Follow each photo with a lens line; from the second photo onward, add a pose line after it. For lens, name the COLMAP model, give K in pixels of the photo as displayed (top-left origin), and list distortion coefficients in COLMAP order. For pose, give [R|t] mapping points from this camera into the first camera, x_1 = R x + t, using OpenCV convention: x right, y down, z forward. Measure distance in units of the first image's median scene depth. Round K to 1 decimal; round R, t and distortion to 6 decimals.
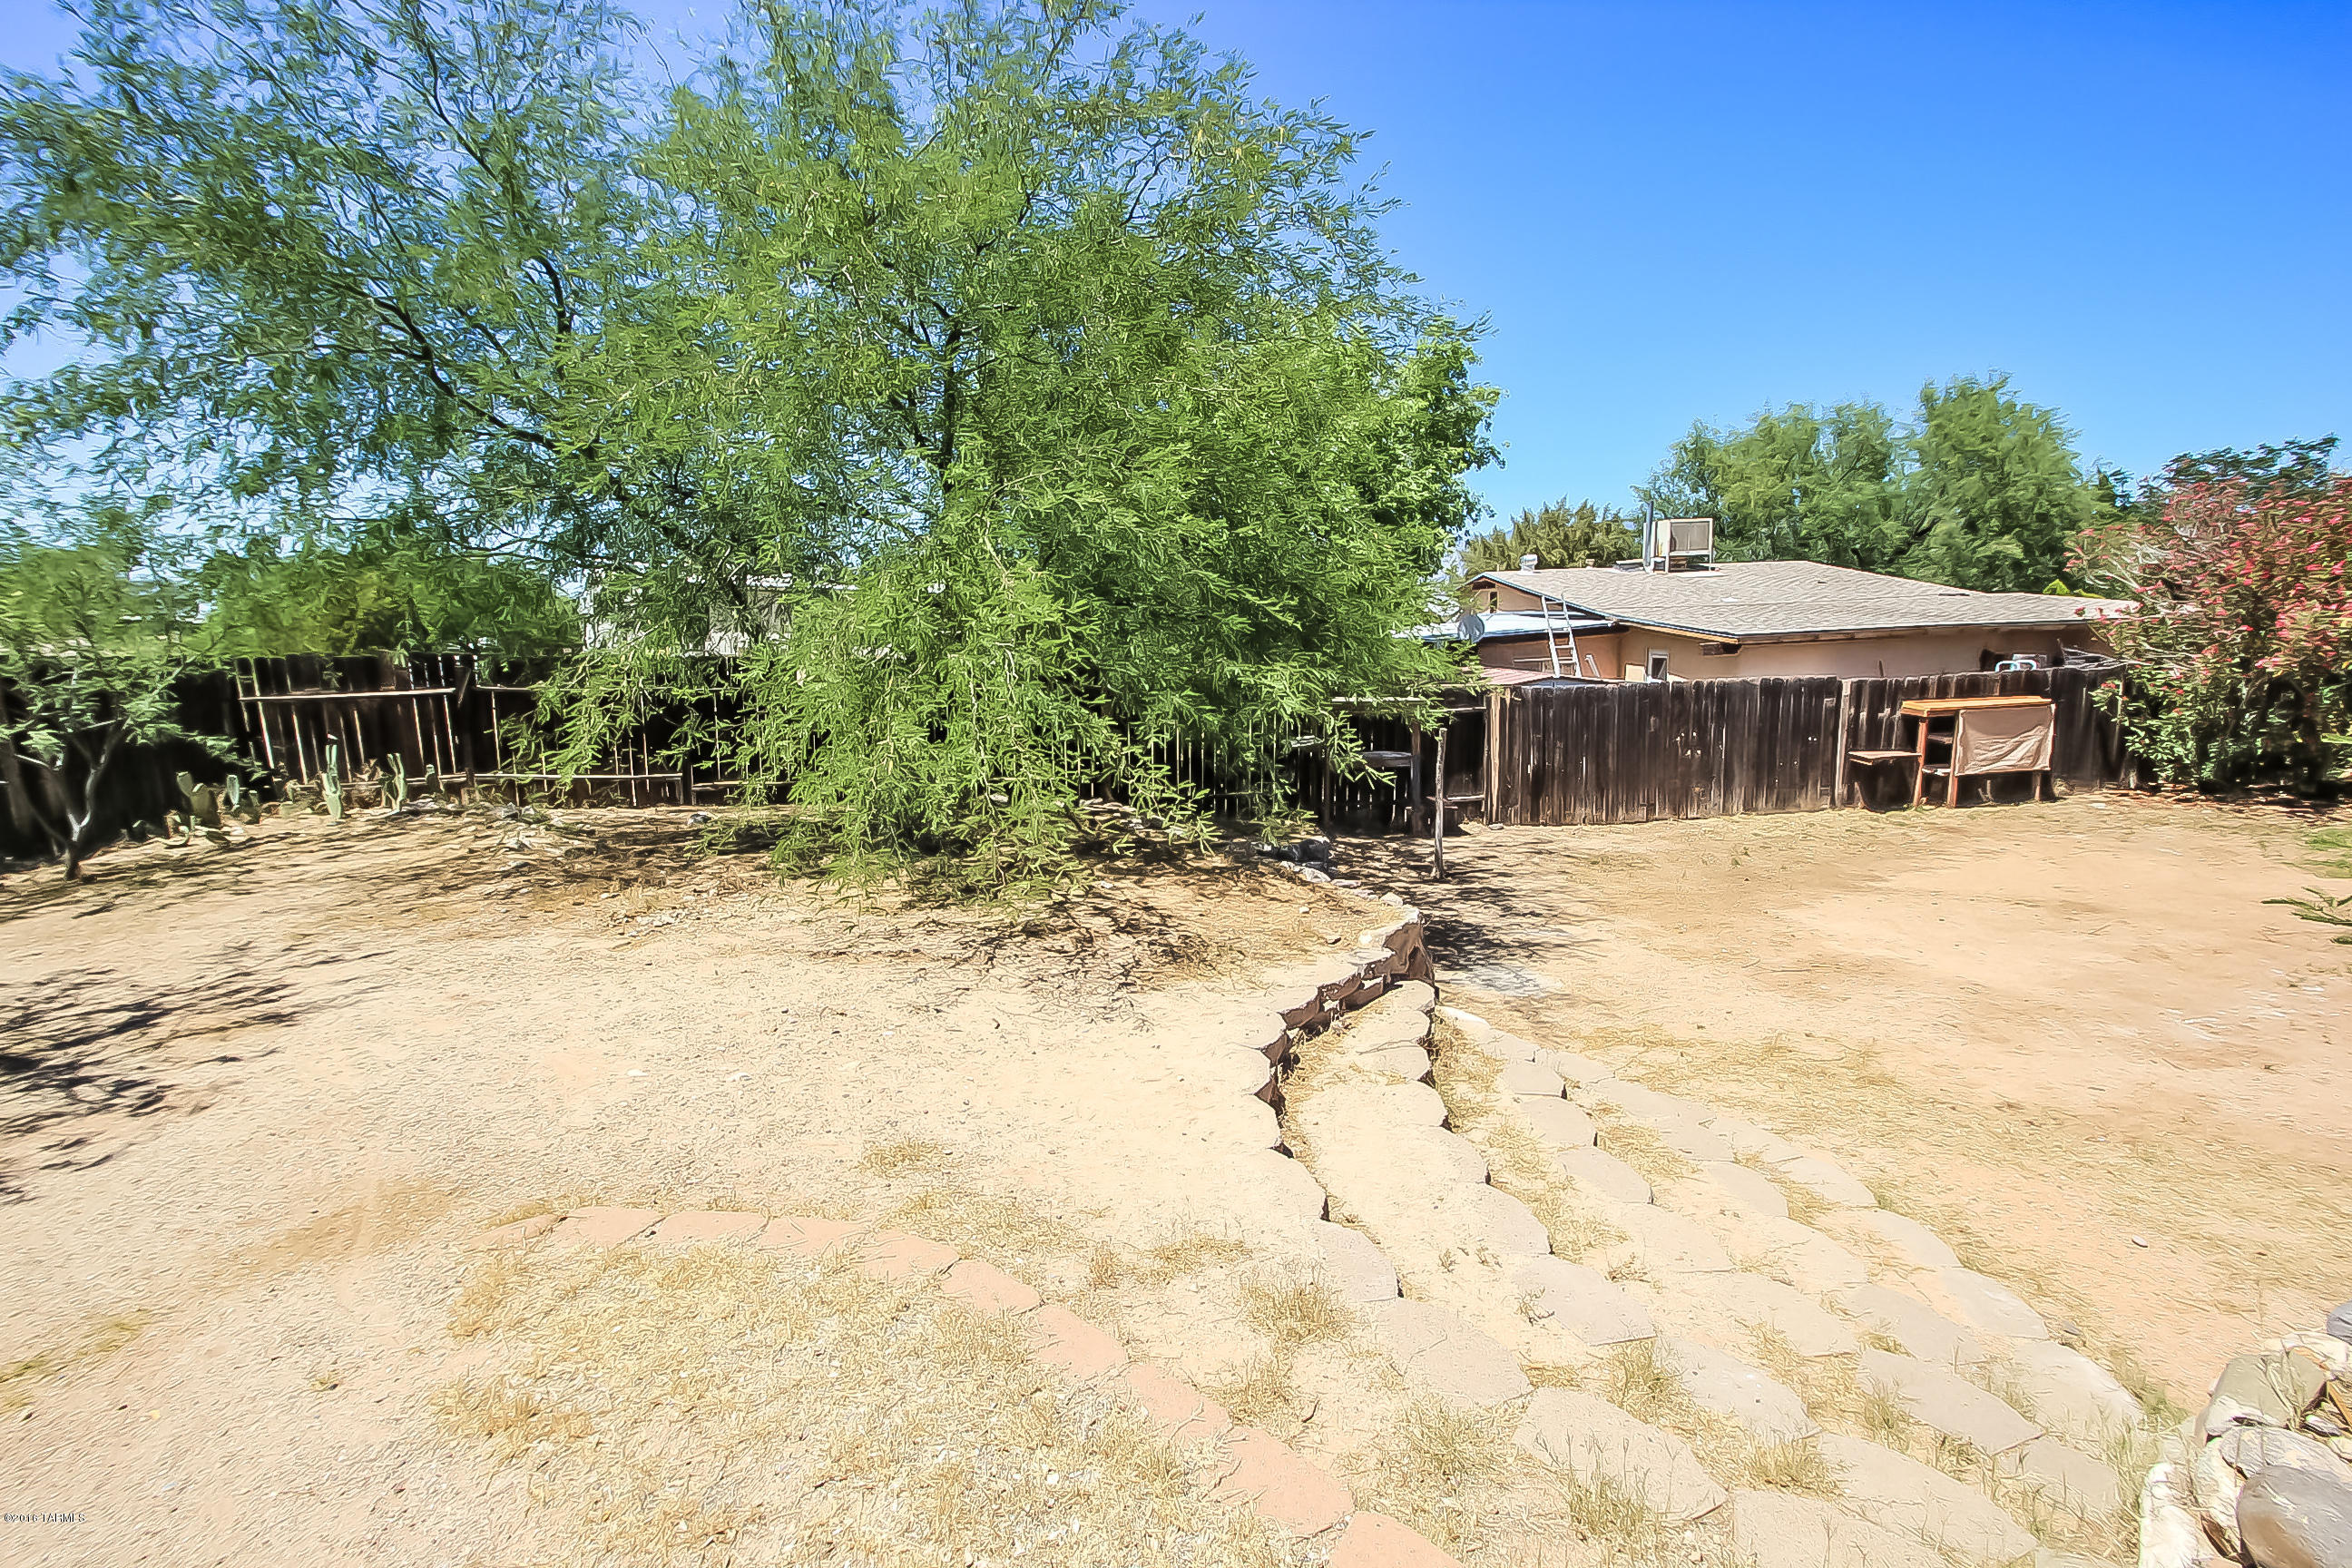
lens RADIAL K [[1098.8, 0, 1176.0], [0, 1098.8, 784.0], [0, 0, 1]] dist [0.016667, -0.016097]
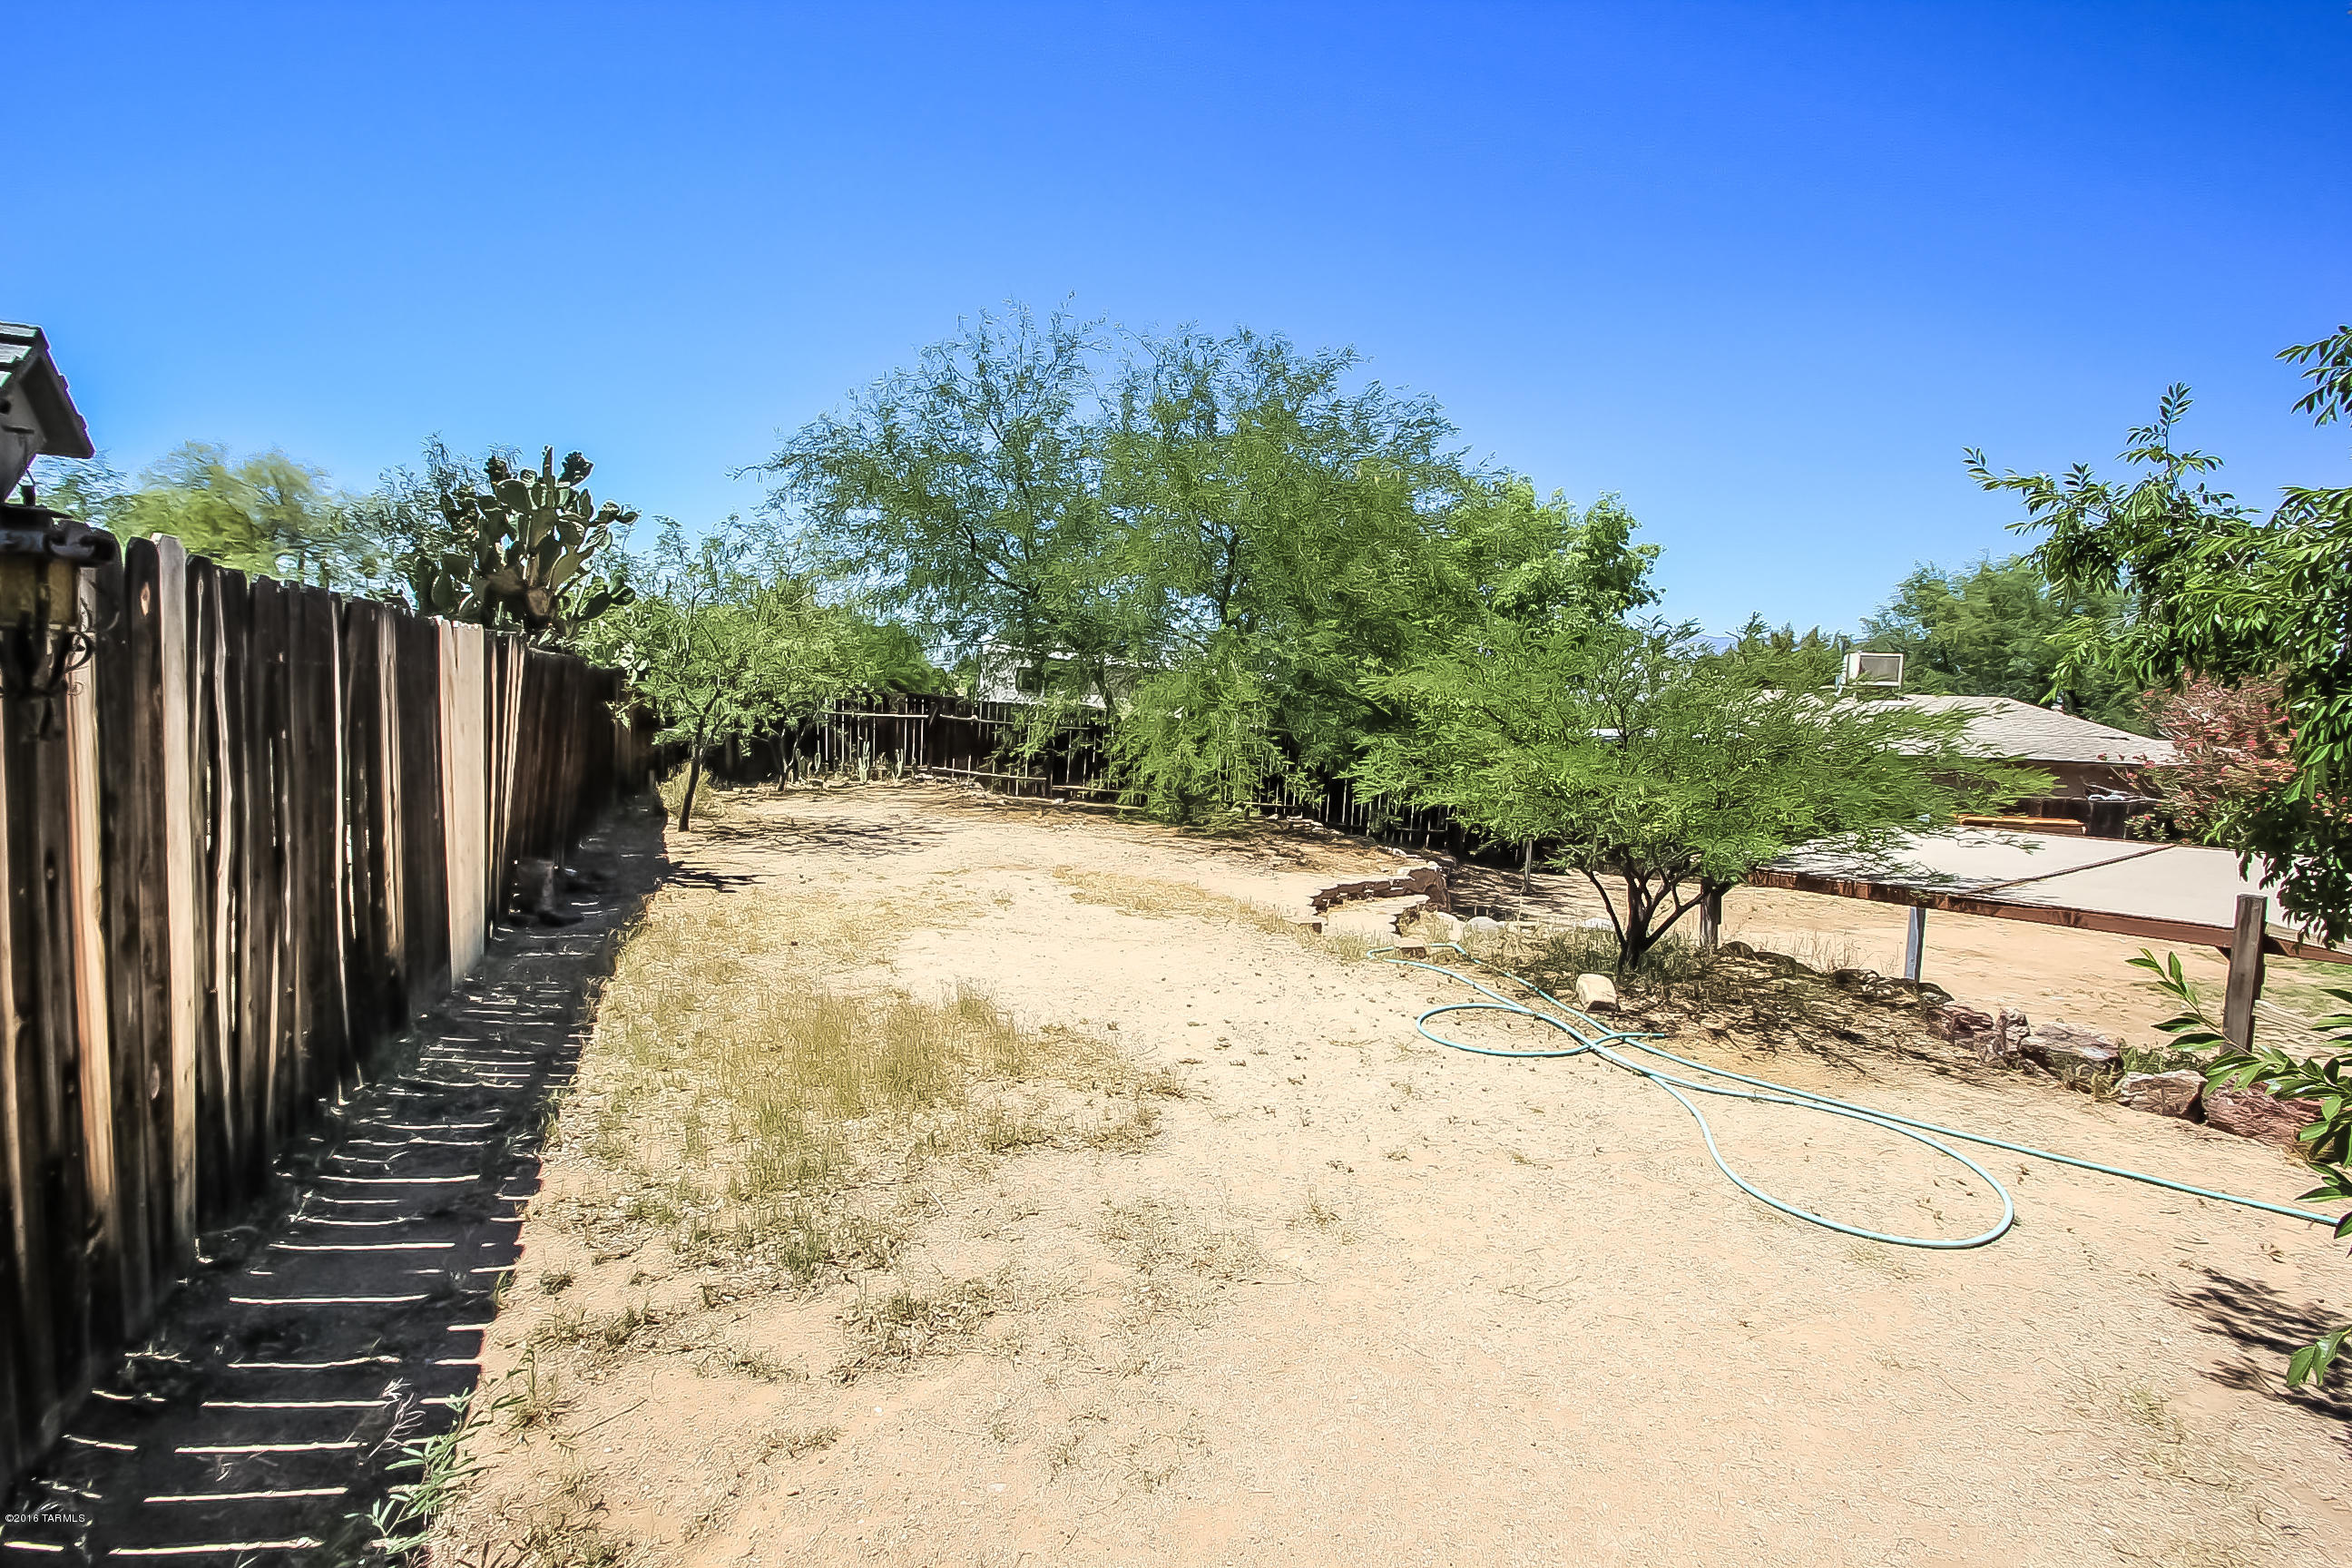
lens RADIAL K [[1076.0, 0, 1168.9], [0, 1076.0, 786.9], [0, 0, 1]] dist [0.014867, -0.015938]
pose [[0.965198, 0.090204, -0.245470, 0.128144], [-0.107012, 0.992680, -0.055988, 0.079548], [0.238623, 0.080308, 0.967786, -0.543048]]
